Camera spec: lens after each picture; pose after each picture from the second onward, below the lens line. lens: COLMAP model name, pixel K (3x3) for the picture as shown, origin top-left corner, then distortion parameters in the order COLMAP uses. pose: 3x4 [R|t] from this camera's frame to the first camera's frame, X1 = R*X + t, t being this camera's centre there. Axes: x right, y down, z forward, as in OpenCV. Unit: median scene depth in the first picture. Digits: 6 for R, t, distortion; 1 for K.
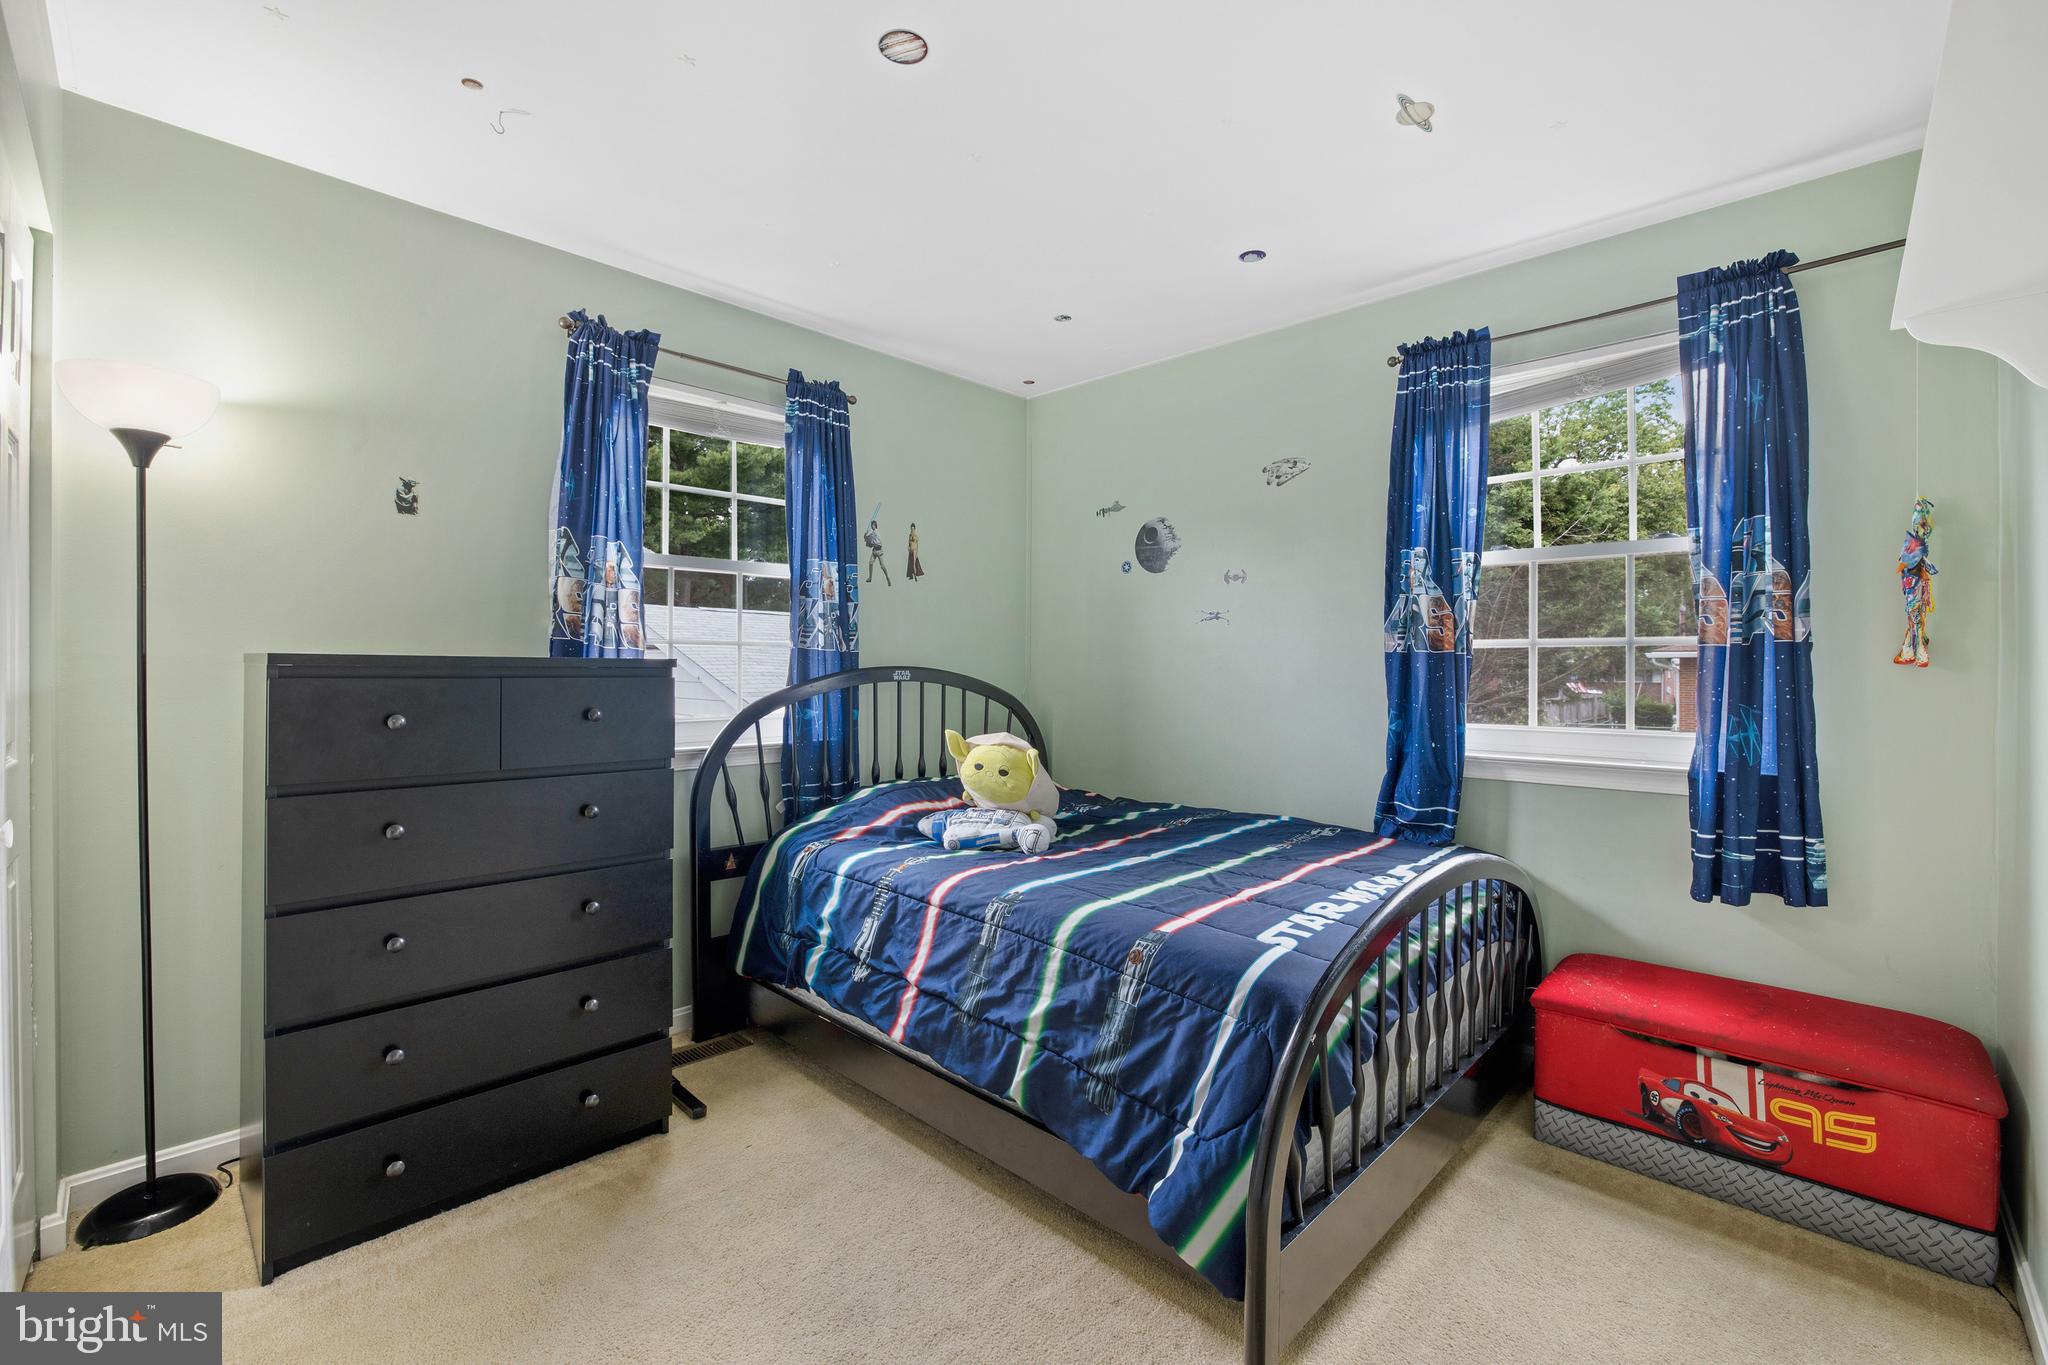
lens RADIAL K [[877.1, 0, 1021.8], [0, 877.1, 669.8], [0, 0, 1]] dist [-0.032862, 0.010184]
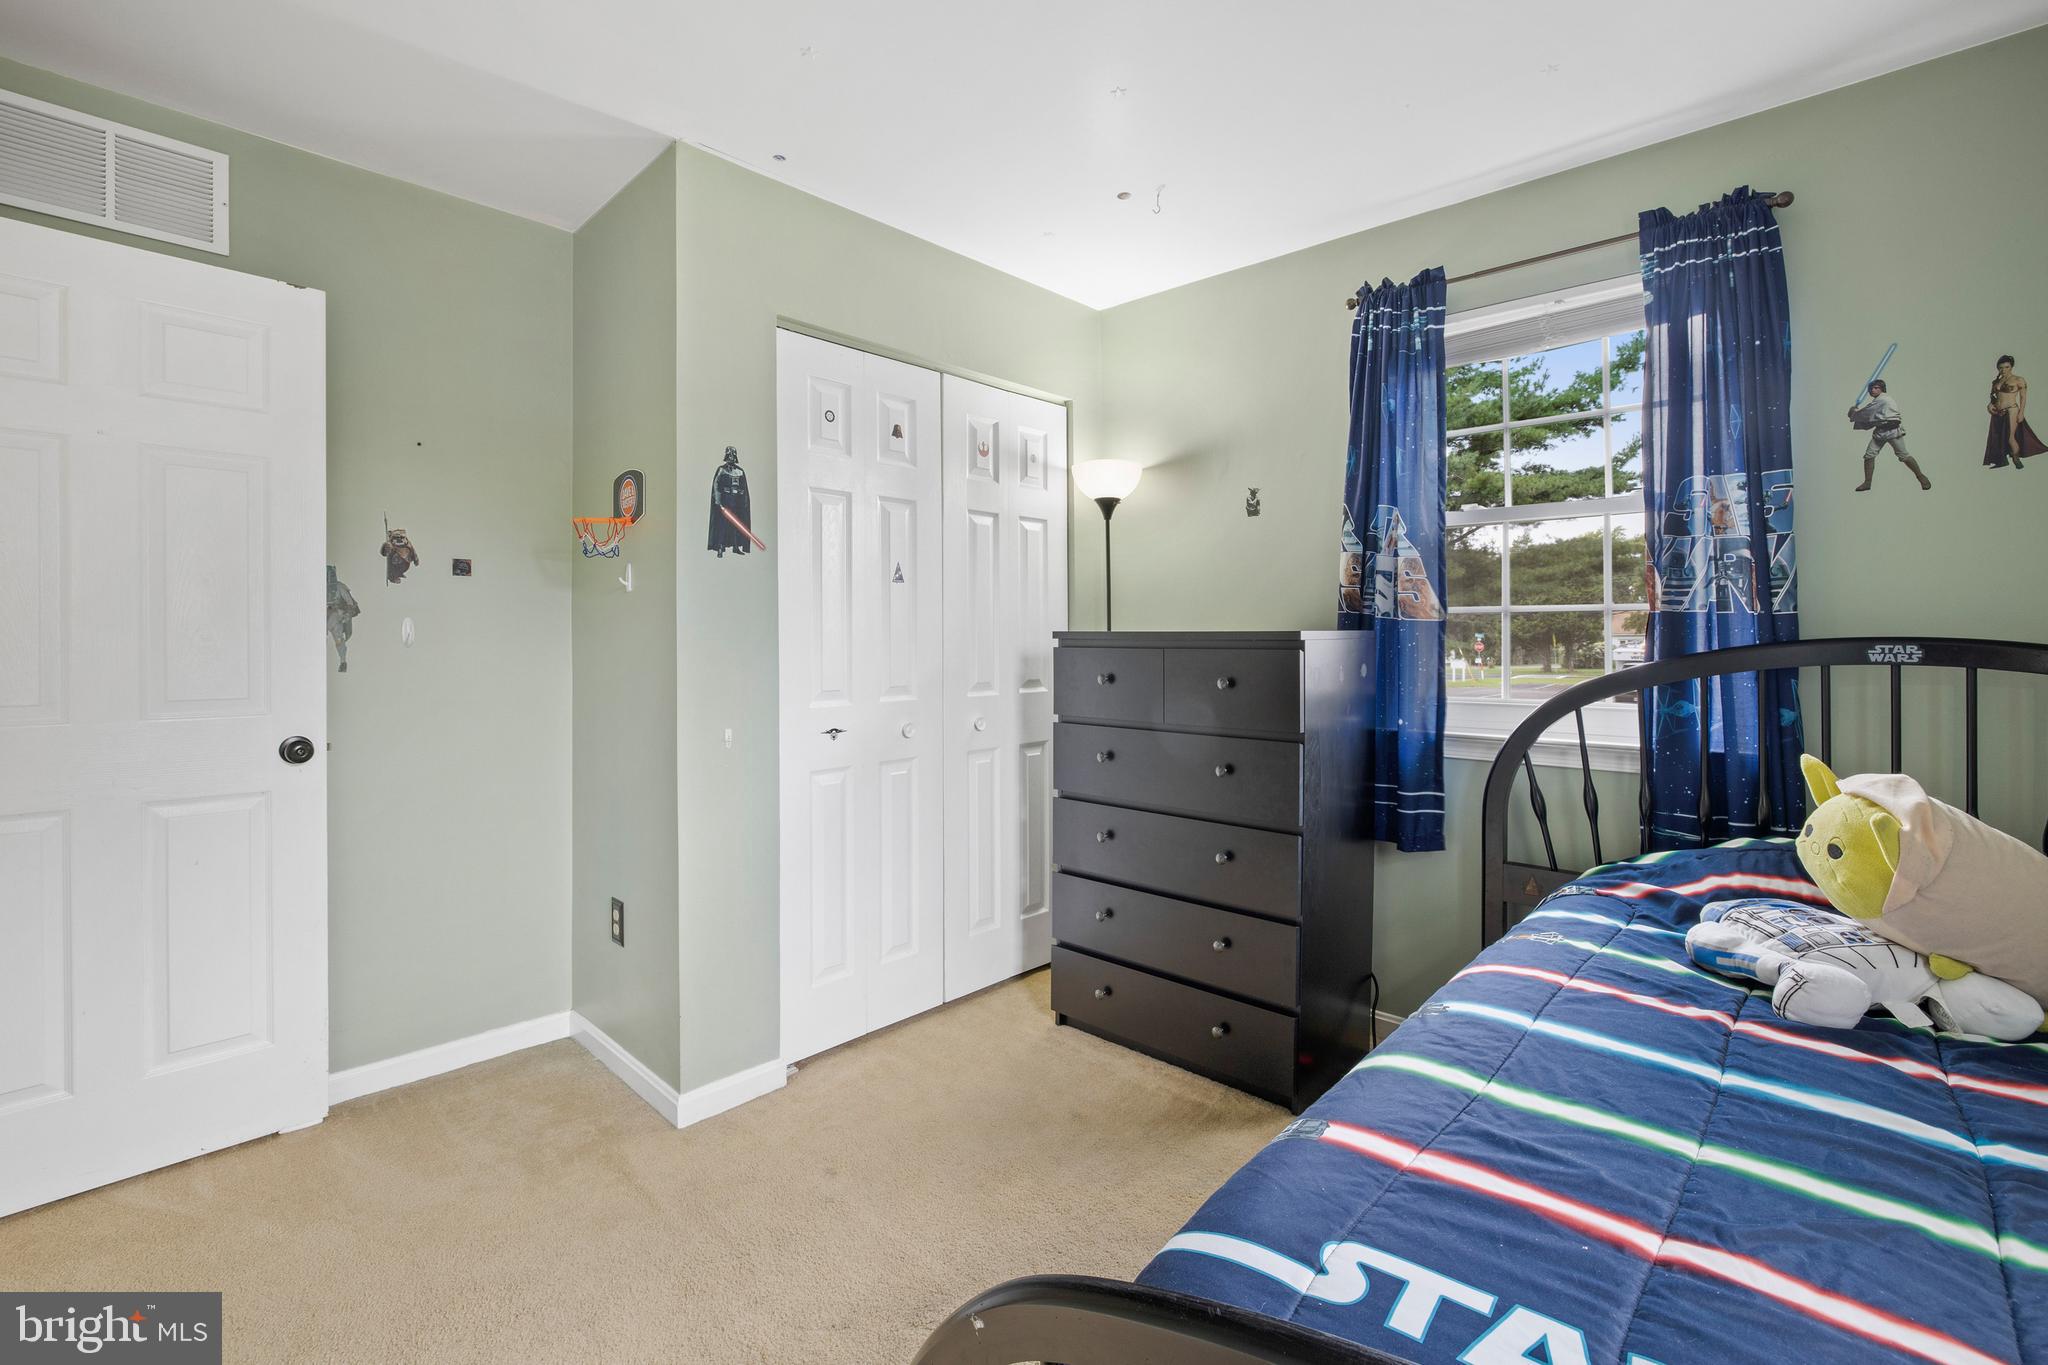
lens RADIAL K [[877.1, 0, 1010.5], [0, 877.1, 645.2], [0, 0, 1]] dist [-0.032862, 0.010184]
pose [[0.039566, 0.007388, -0.999190, 0.404710], [0.003094, 0.999967, 0.007516, -0.004731], [0.999212, -0.003389, 0.039542, 0.461553]]
